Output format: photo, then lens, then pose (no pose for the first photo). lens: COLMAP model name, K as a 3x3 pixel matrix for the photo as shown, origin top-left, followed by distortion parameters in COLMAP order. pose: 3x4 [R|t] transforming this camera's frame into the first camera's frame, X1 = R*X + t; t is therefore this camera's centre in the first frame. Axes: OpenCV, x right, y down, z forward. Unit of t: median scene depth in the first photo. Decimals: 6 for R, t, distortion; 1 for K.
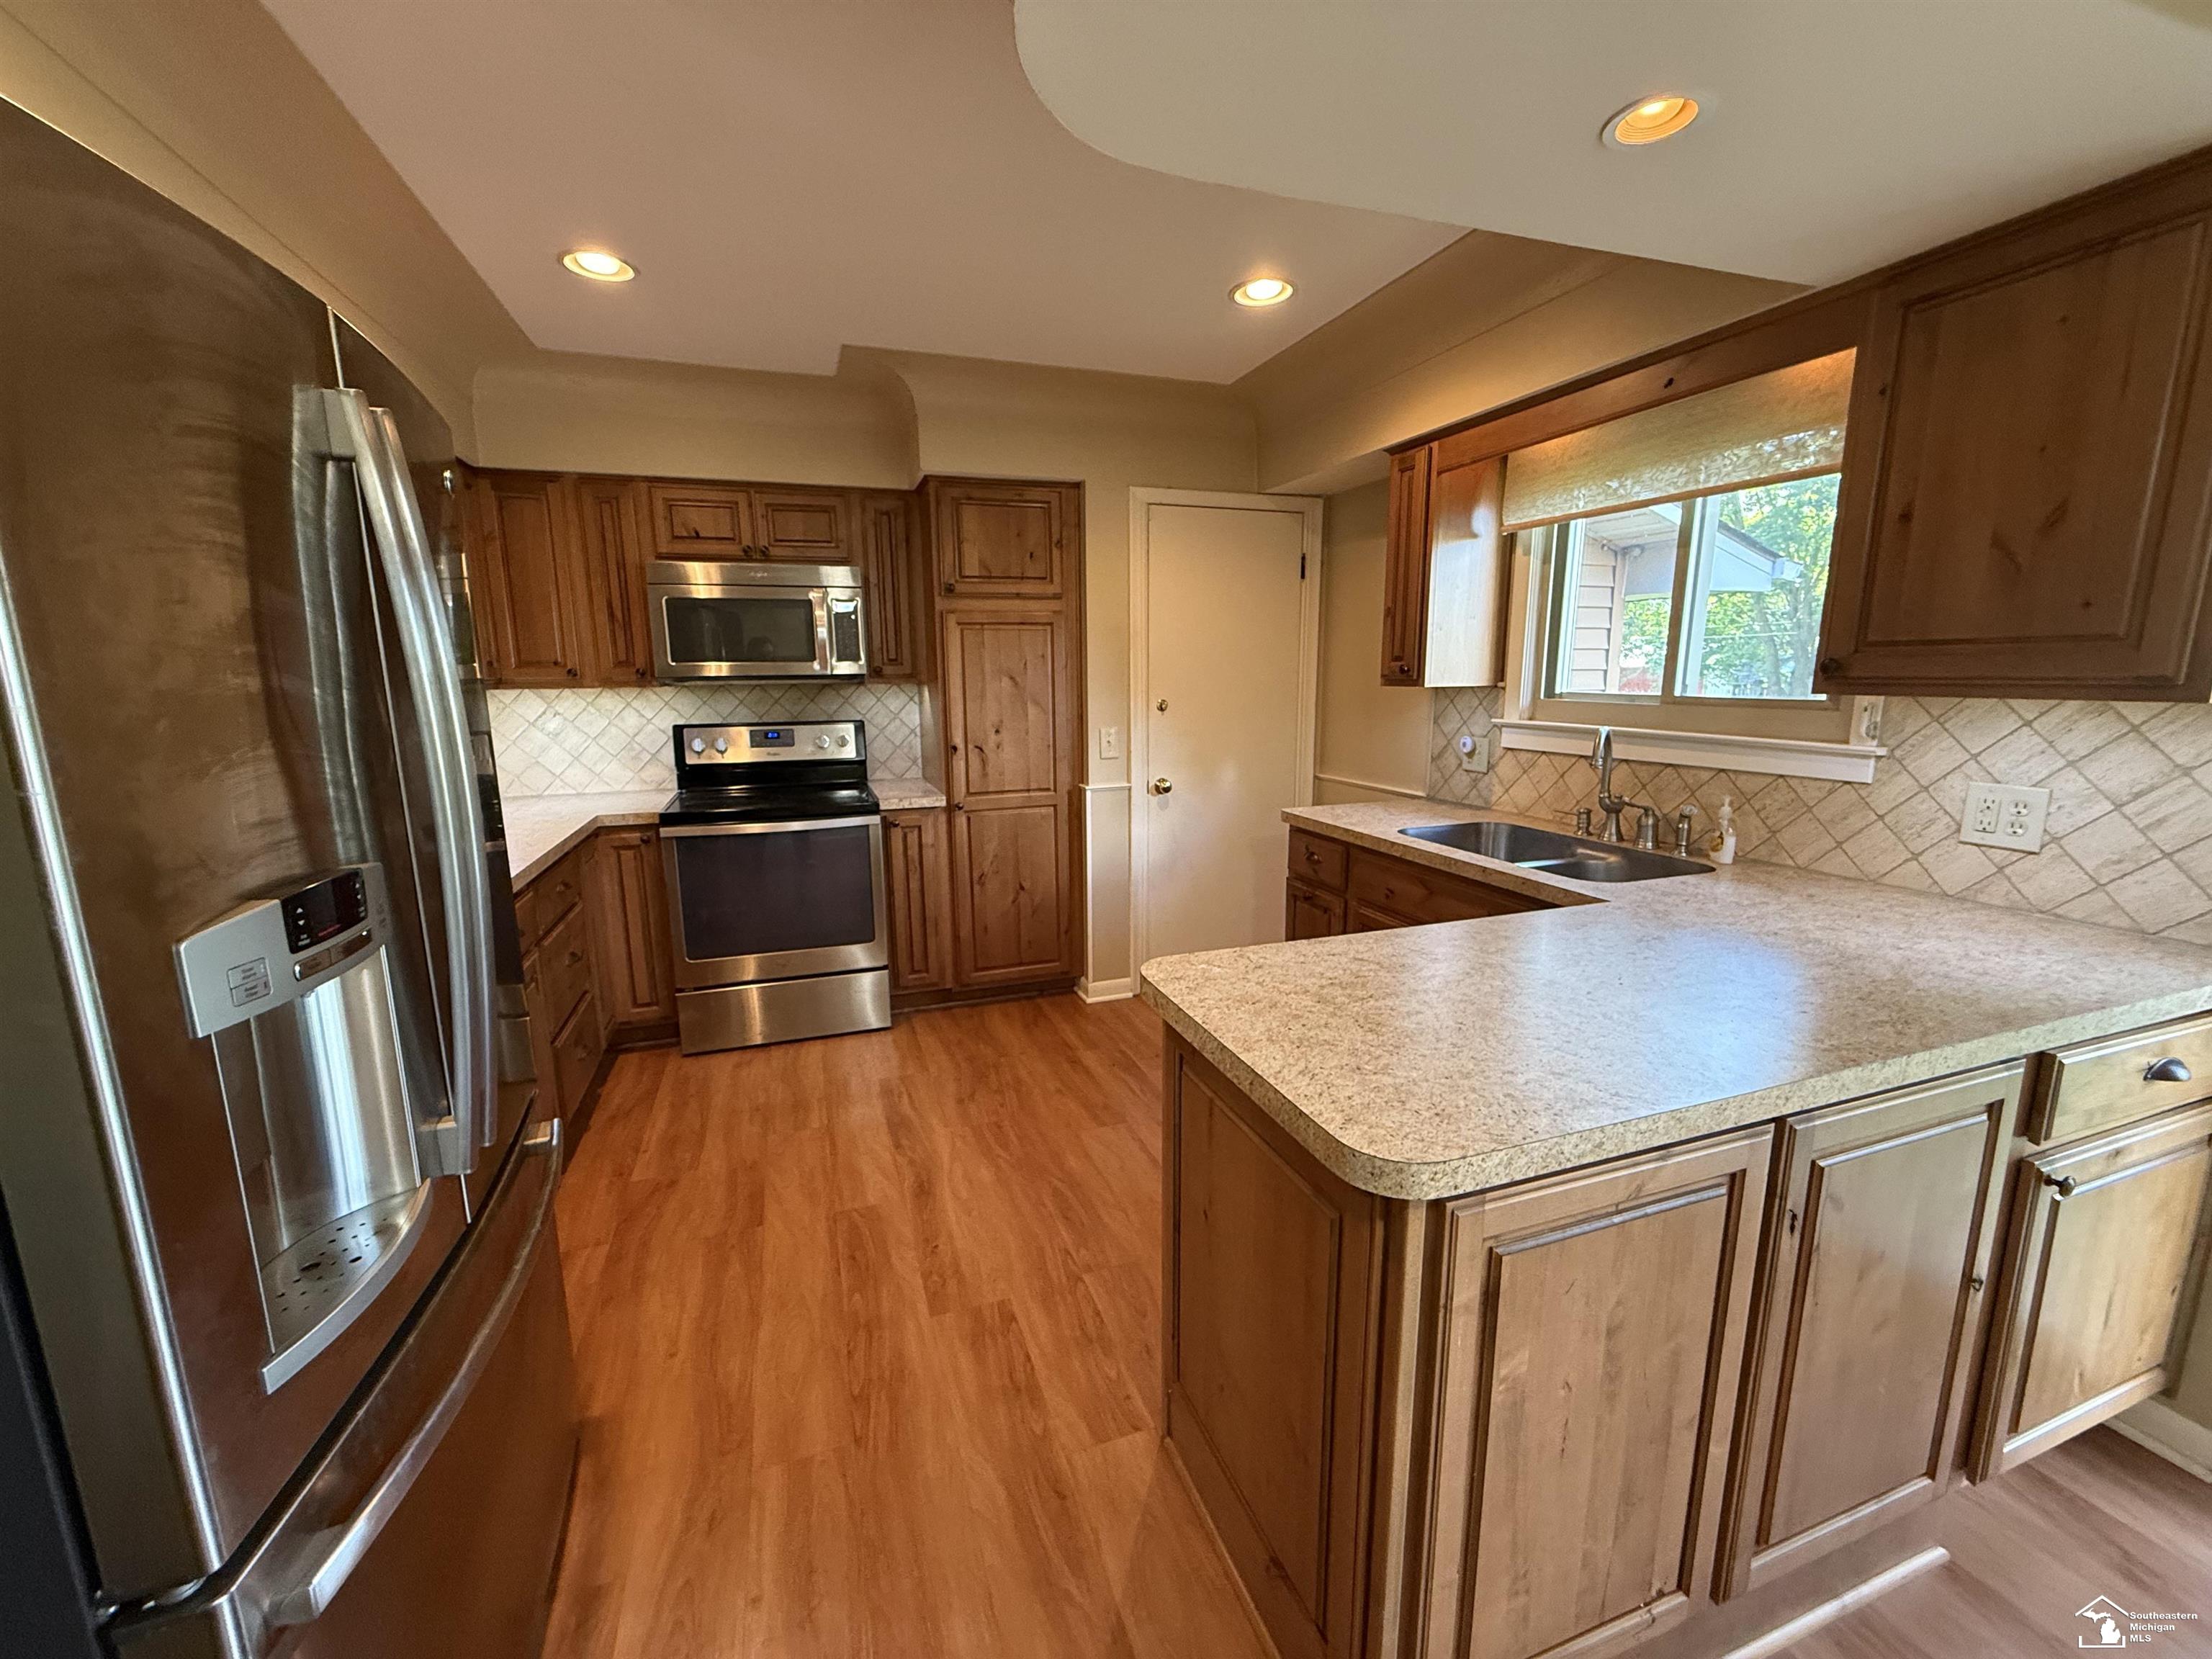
lens RADIAL K [[882.4, 0, 1102.3], [0, 882.4, 829.9], [0, 0, 1]] dist [-0.000311, 0.000394]
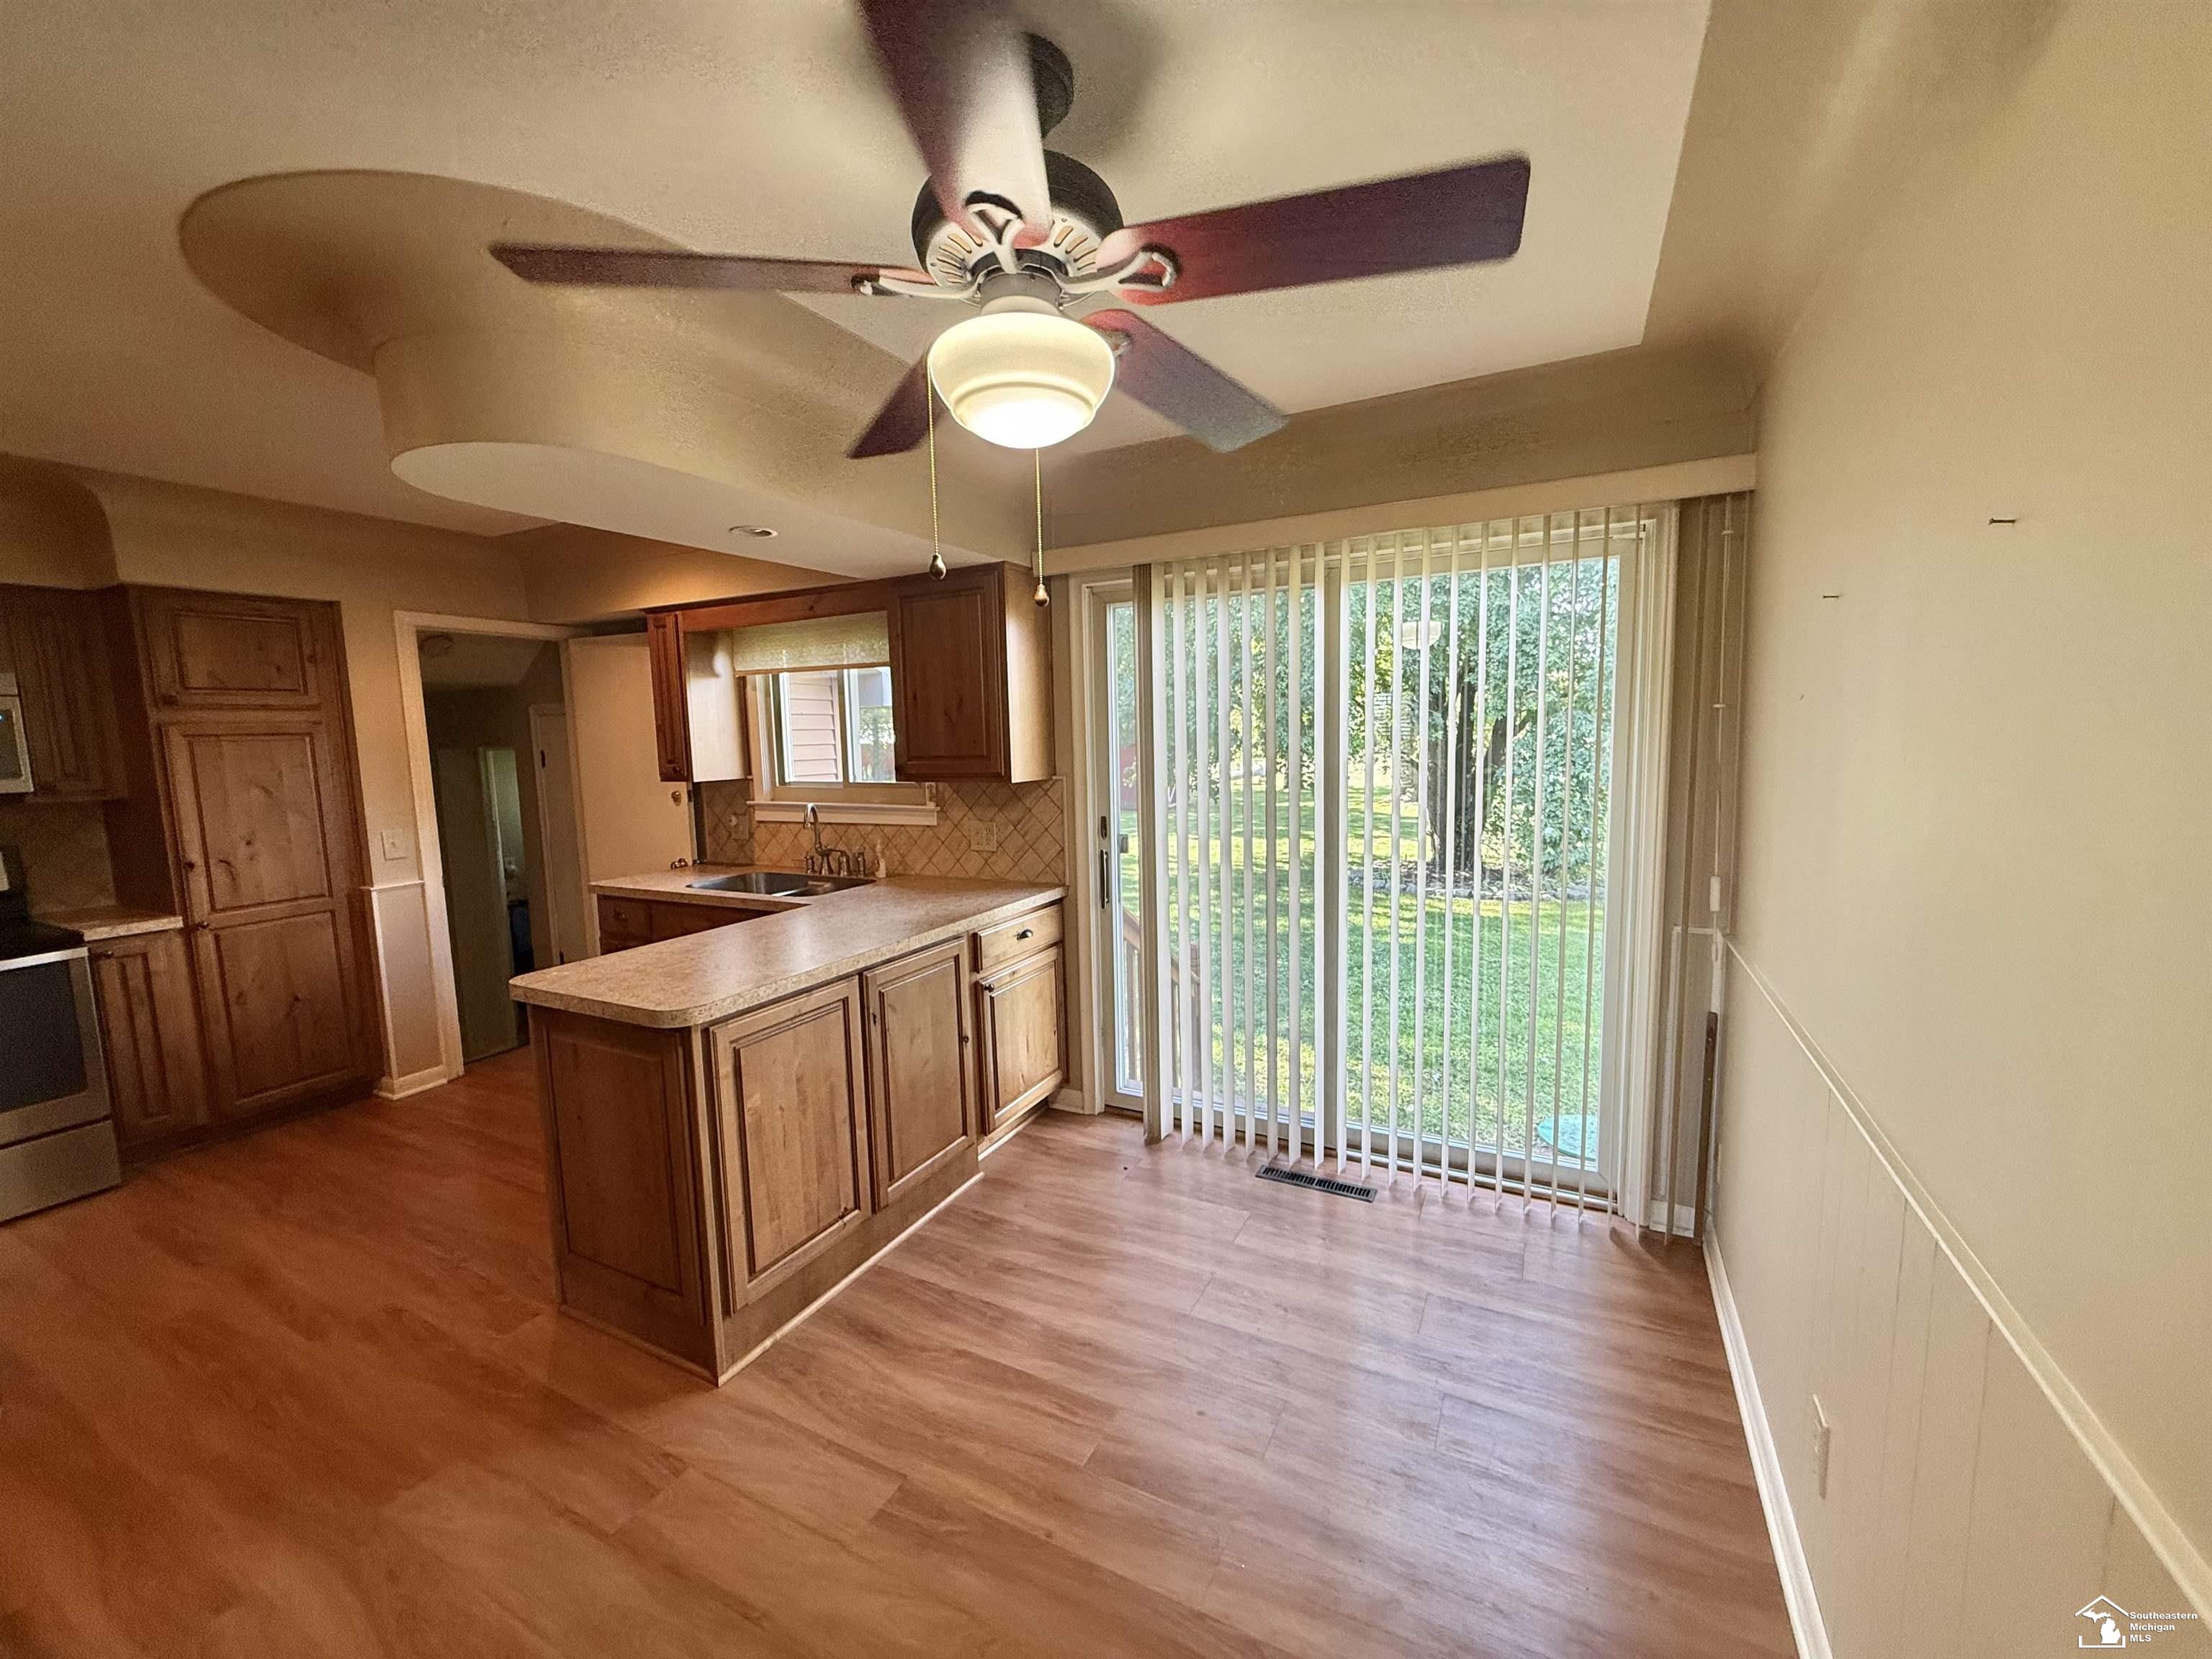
lens RADIAL K [[882.4, 0, 1099.5], [0, 882.4, 831.7], [0, 0, 1]] dist [-0.000311, 0.000394]
pose [[0.729818, -0.084191, 0.678438, -0.102216], [0.139484, 0.989850, -0.027212, 0.036806], [-0.669261, 0.114490, 0.734154, -0.381618]]
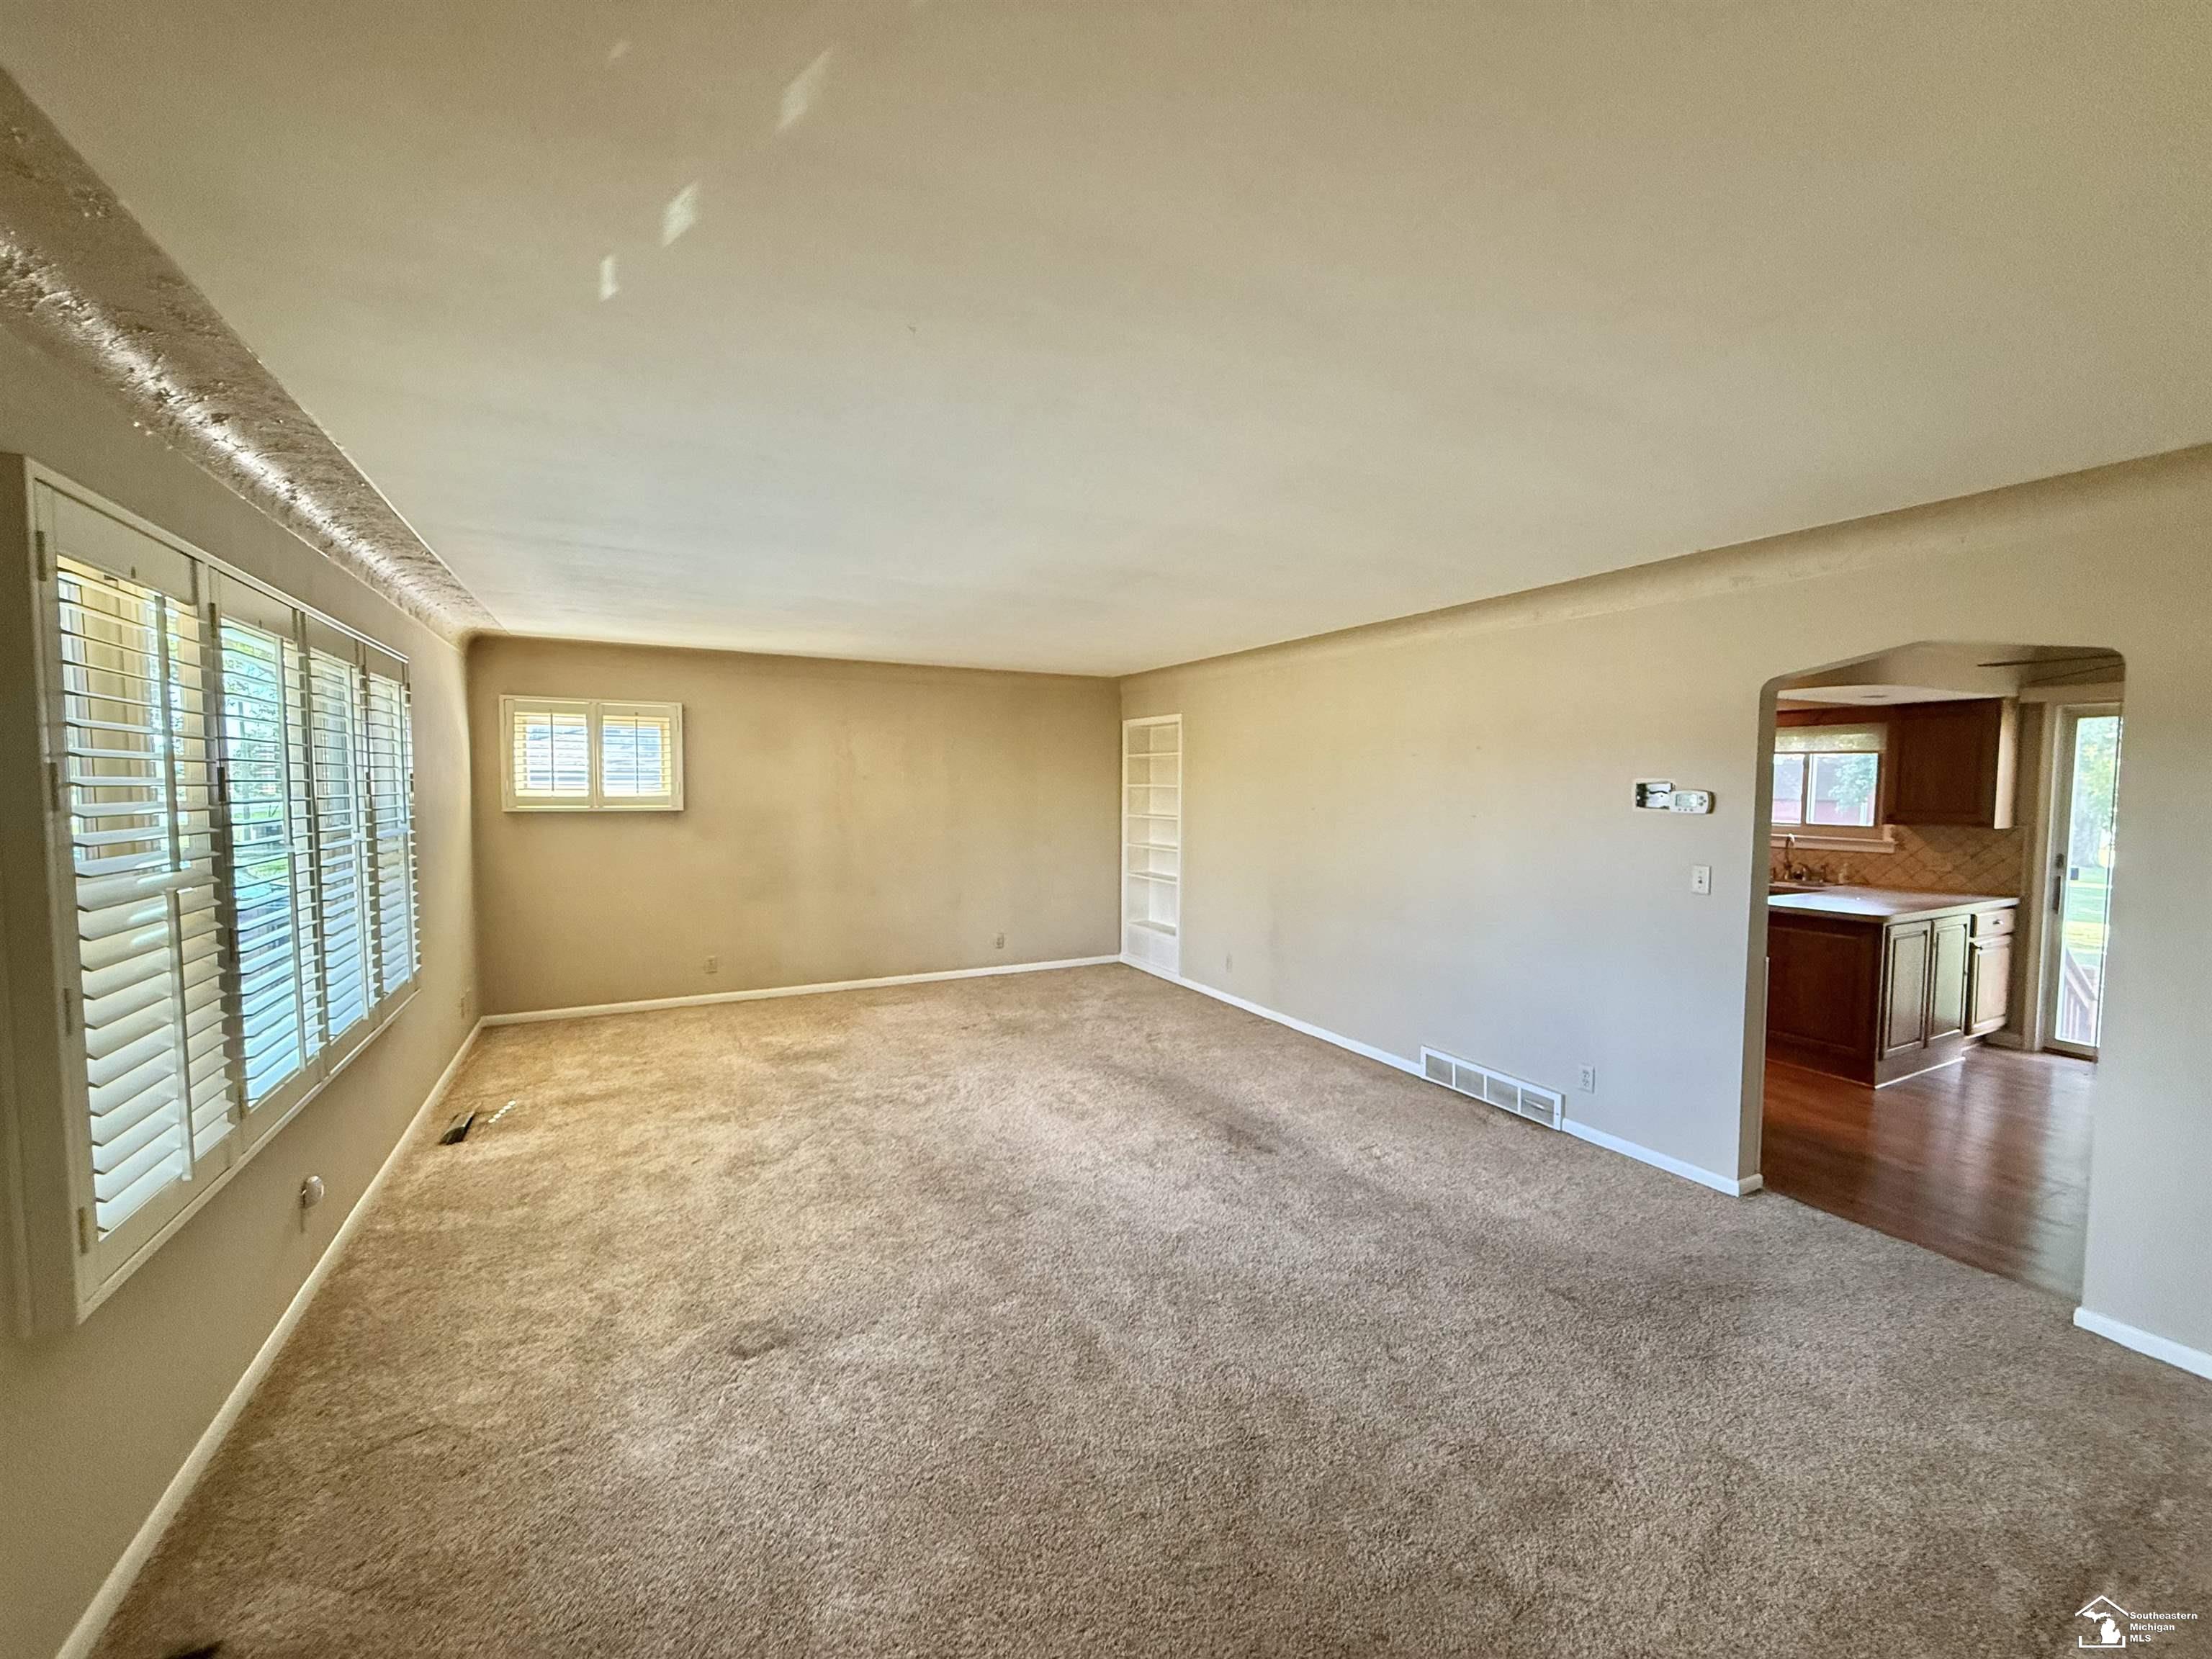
lens RADIAL K [[882.4, 0, 1103.0], [0, 882.4, 830.4], [0, 0, 1]] dist [-0.000311, 0.000394]
pose [[0.988613, 0.007054, 0.150315, -1.357297], [0.012064, 0.991970, -0.125899, 0.129452], [-0.149996, 0.126279, 0.980589, -0.940631]]
